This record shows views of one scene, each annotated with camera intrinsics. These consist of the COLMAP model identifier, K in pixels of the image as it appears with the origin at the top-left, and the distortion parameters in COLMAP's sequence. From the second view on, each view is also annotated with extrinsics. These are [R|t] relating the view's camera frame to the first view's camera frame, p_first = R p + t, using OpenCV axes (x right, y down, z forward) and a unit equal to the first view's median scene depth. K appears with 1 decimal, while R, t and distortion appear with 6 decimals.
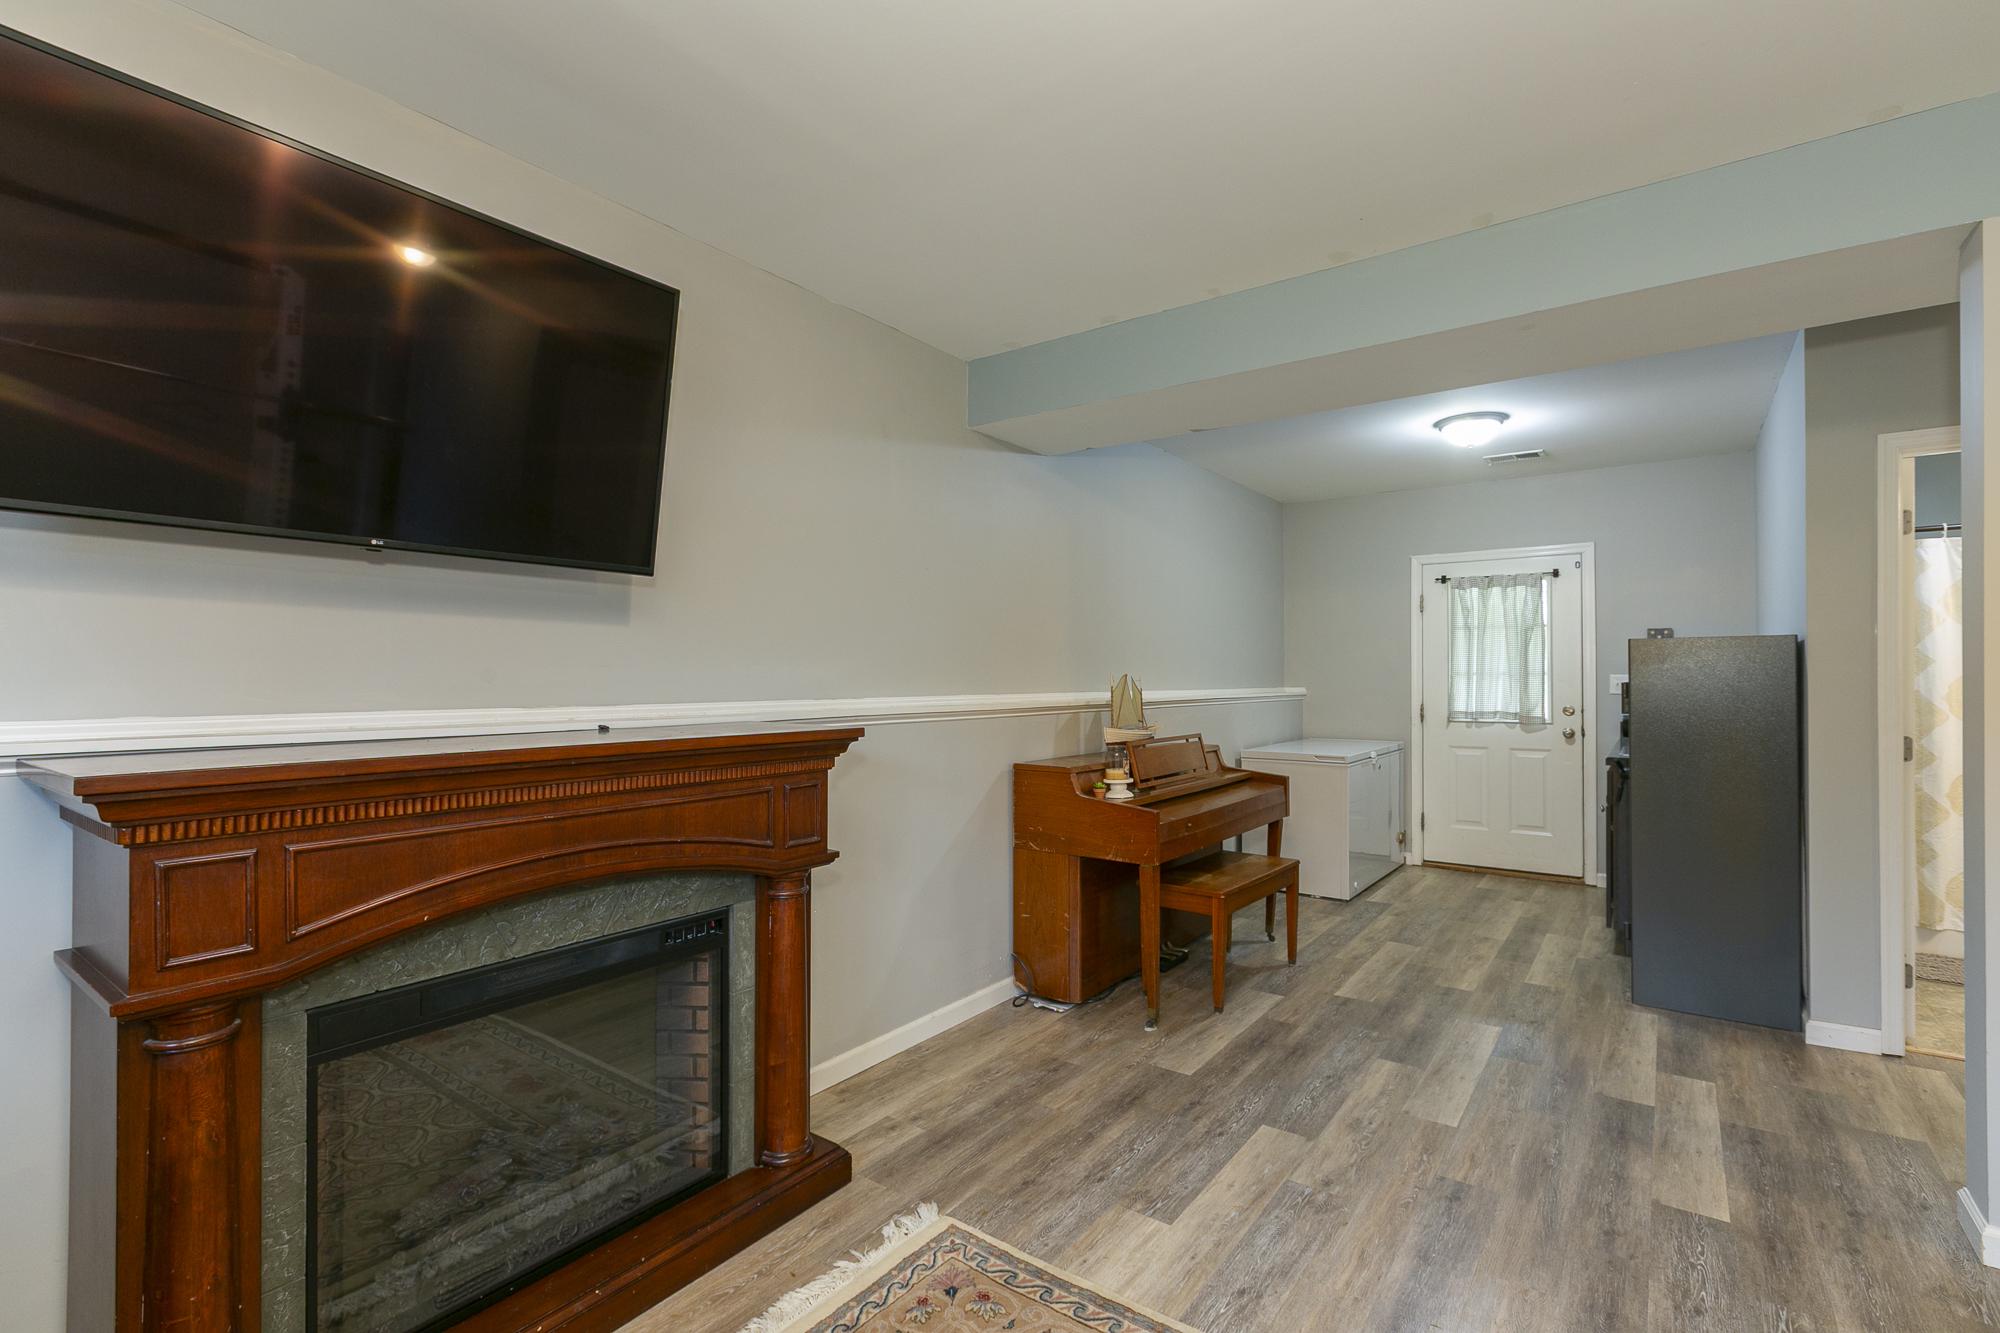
lens RADIAL K [[916.1, 0, 991.0], [0, 916.1, 675.7], [0, 0, 1]] dist [0.002191, -0.001539]
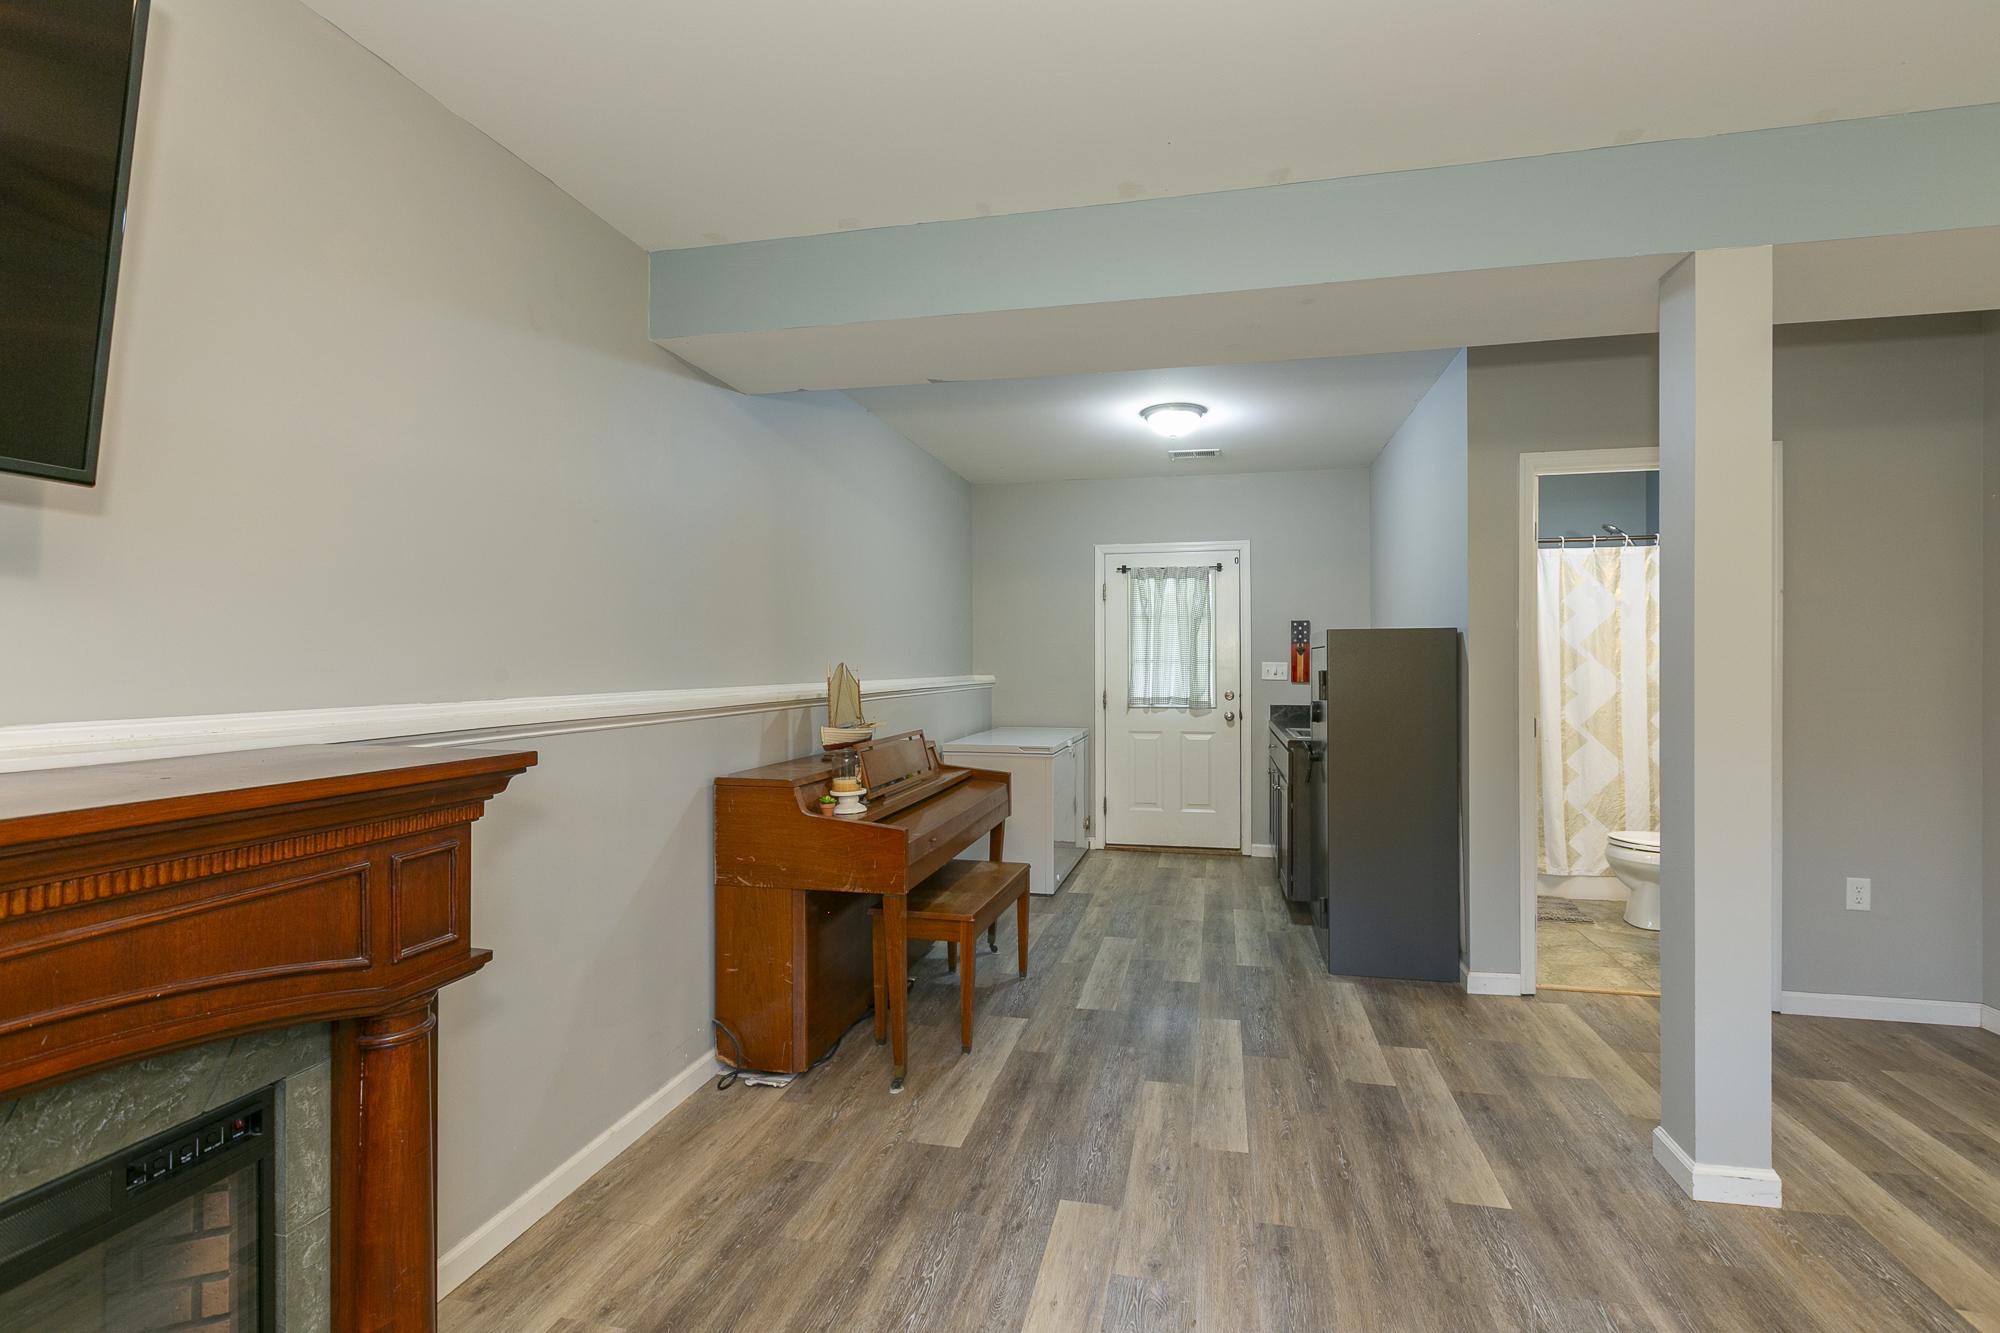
lens RADIAL K [[916.1, 0, 1018.1], [0, 916.1, 666.1], [0, 0, 1]] dist [0.002191, -0.001539]
pose [[0.911411, -0.002300, 0.411491, -0.061762], [0.000000, 0.999984, 0.005588, -0.003820], [-0.411498, -0.005093, 0.911397, 0.184052]]
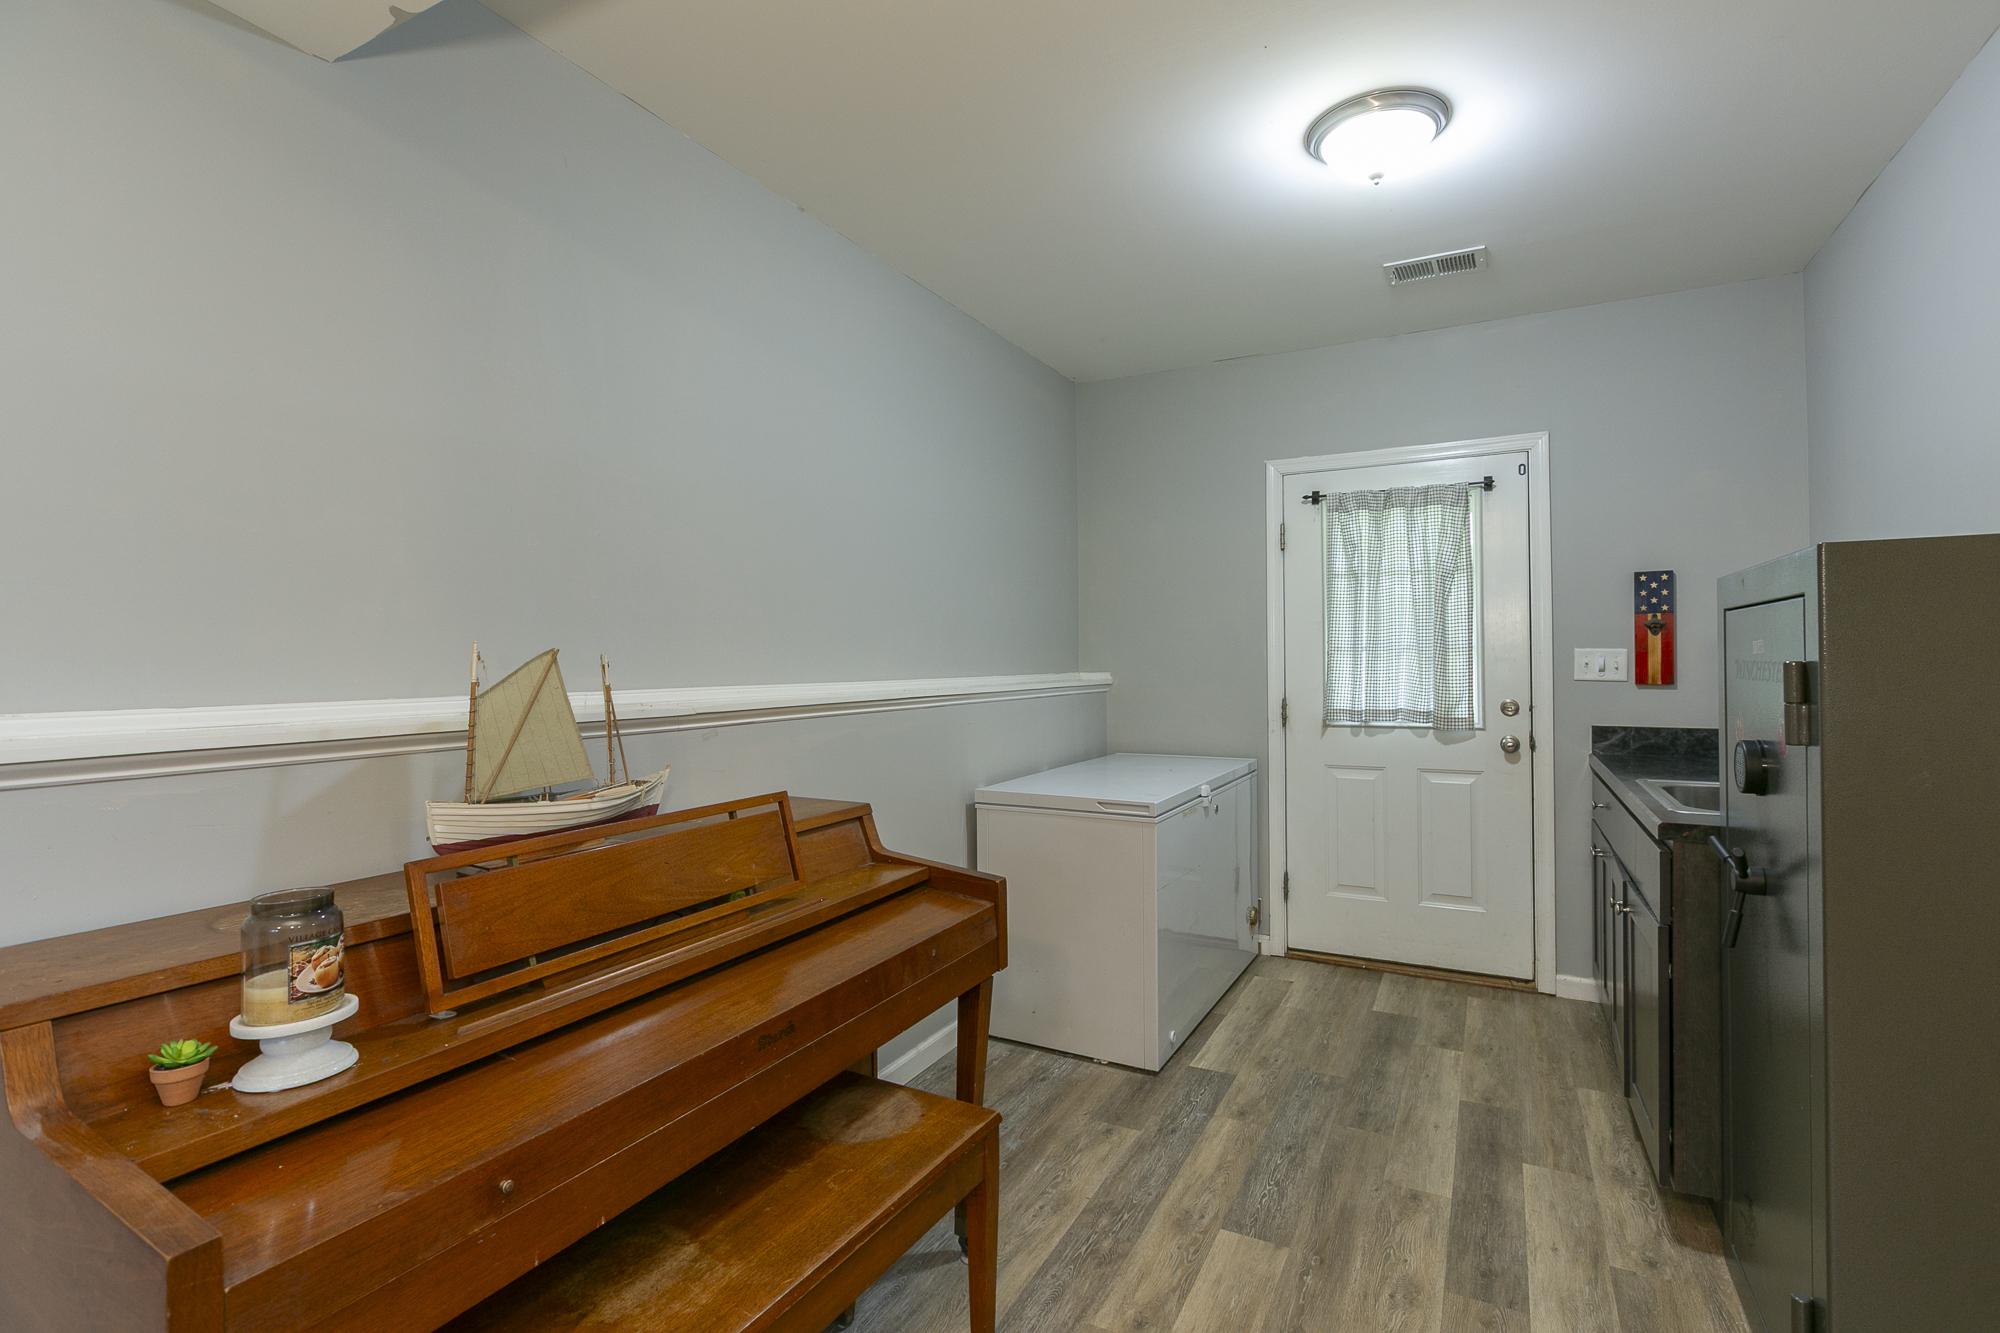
lens RADIAL K [[916.4, 0, 1015.6], [0, 916.4, 660.1], [0, 0, 1]] dist [0.008449, -0.000537]
pose [[0.987895, -0.008052, 0.154915, 0.320379], [0.007749, 0.999967, 0.002560, 0.003199], [-0.154930, -0.001329, 0.987924, 0.682635]]
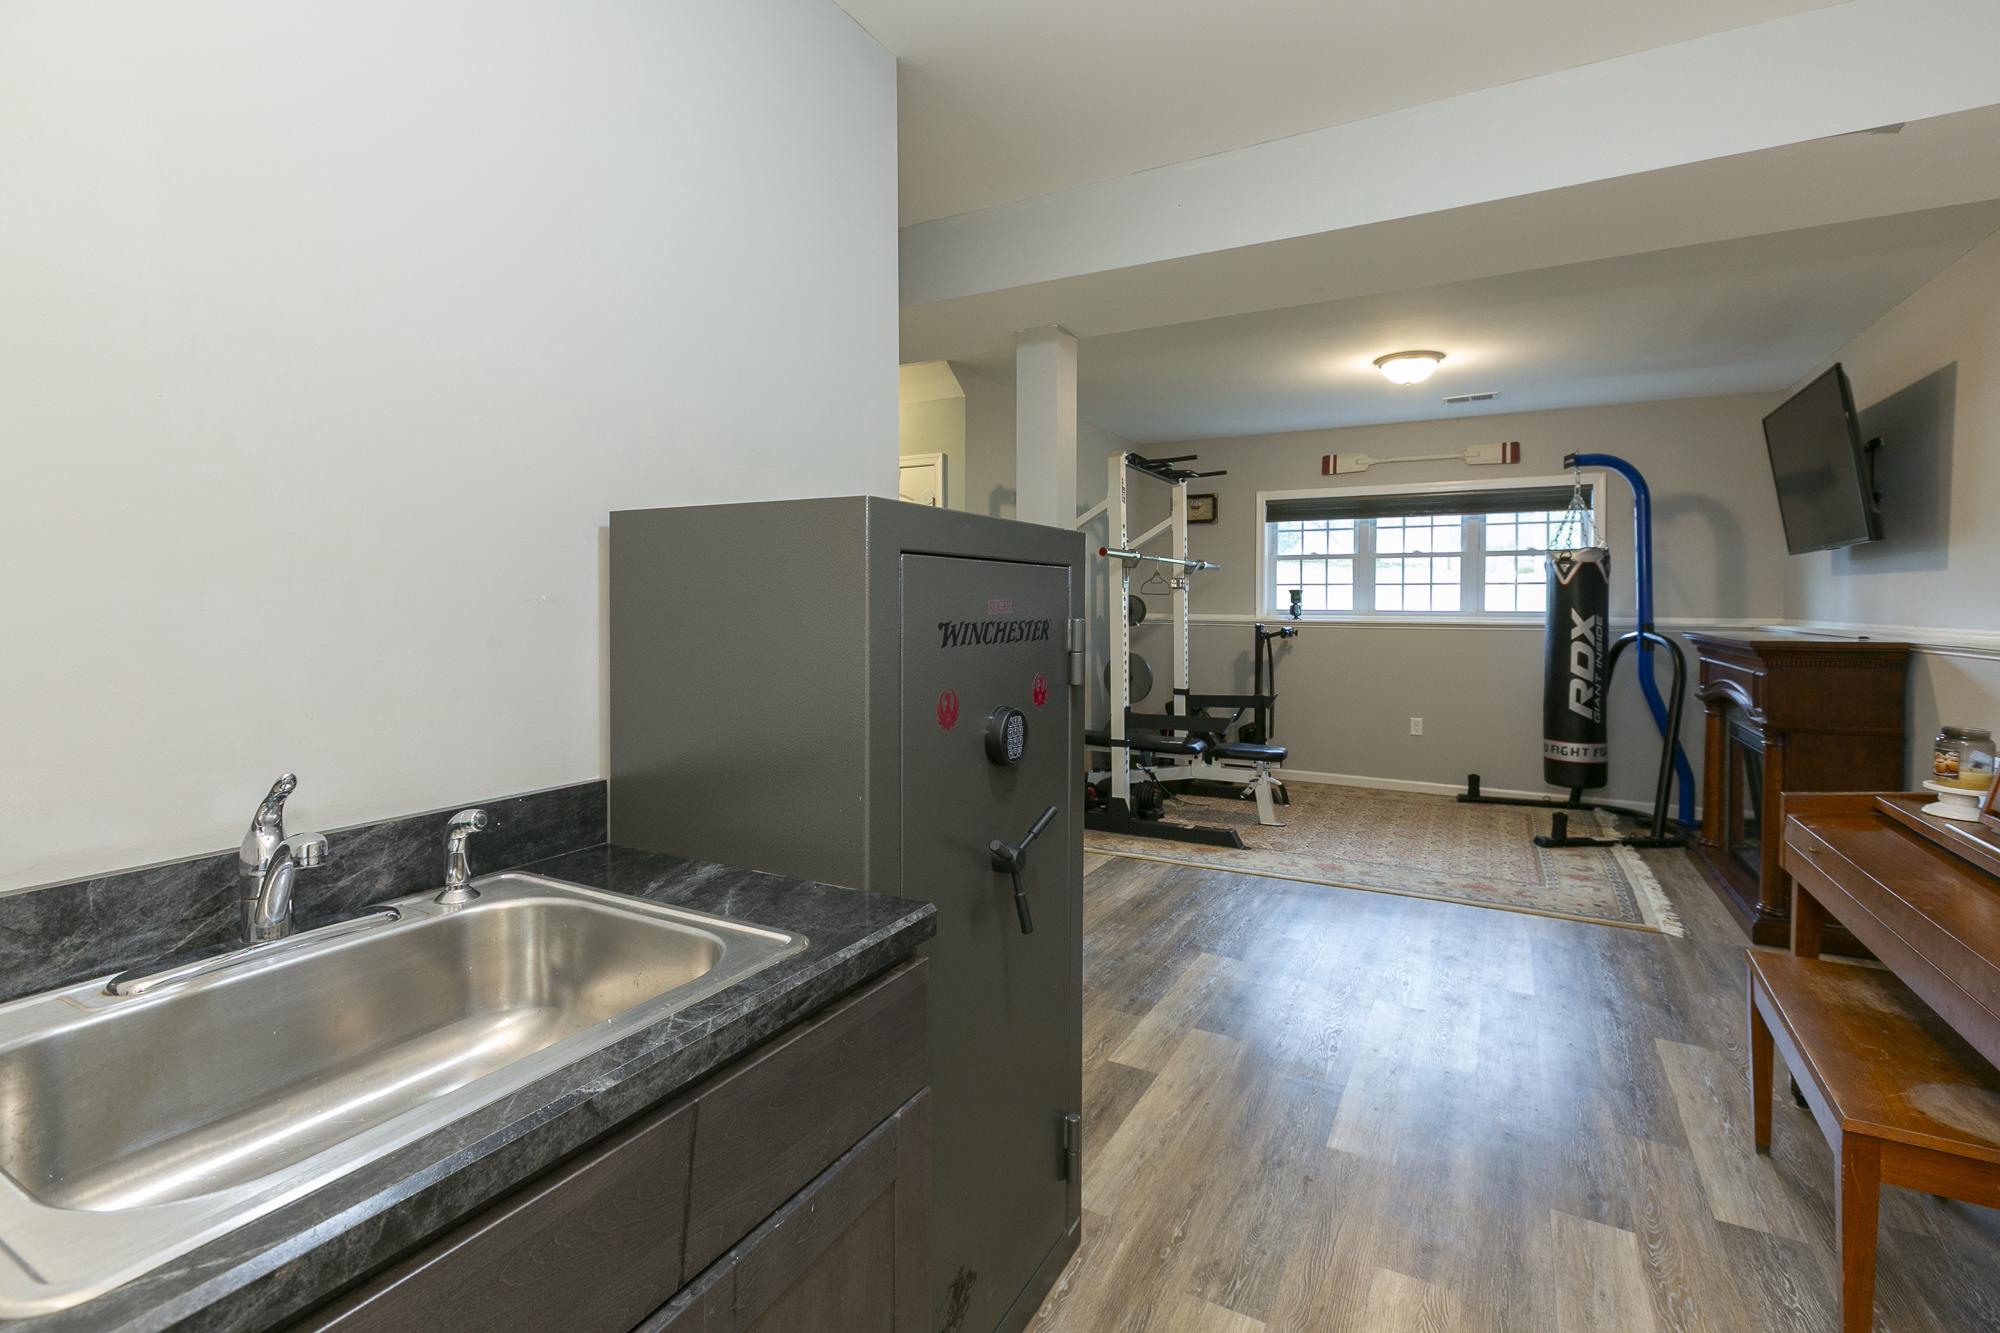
lens RADIAL K [[916.1, 0, 1013.0], [0, 916.1, 604.7], [0, 0, 1]] dist [0.002191, -0.001539]
pose [[-0.989750, -0.002726, -0.142784, 0.803371], [-0.003440, 0.999983, 0.004754, 0.002150], [0.142769, 0.005196, -0.989742, 1.482991]]
